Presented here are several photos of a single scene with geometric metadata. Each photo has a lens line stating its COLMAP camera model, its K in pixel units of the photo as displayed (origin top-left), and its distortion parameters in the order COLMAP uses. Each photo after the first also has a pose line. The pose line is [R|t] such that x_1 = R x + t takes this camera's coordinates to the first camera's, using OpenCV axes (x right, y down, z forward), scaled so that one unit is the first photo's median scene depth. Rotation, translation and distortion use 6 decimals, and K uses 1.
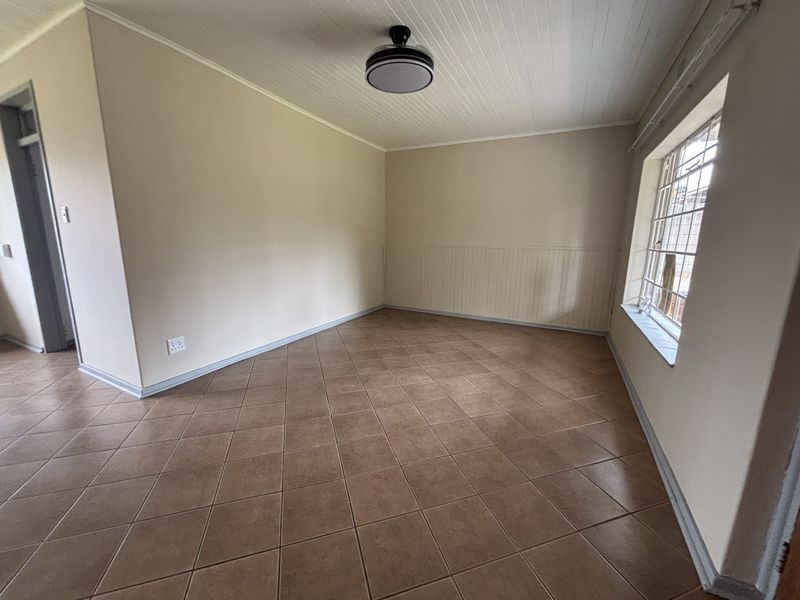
lens RADIAL K [[320.7, 0, 400.0], [0, 320.7, 300.0], [0, 0, 1]] dist [-0.000382, -0.000177]
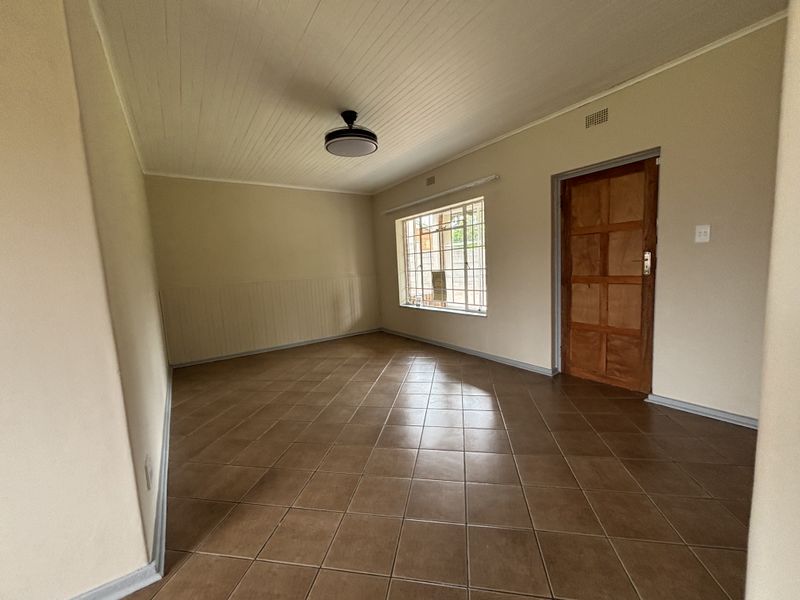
lens RADIAL K [[320.7, 0, 400.0], [0, 320.7, 300.0], [0, 0, 1]] dist [-0.000382, -0.000177]
pose [[0.469492, -0.139902, 0.871783, -0.661052], [0.234763, 0.971605, 0.029492, -0.053355], [-0.851155, 0.190816, 0.489004, 0.183227]]
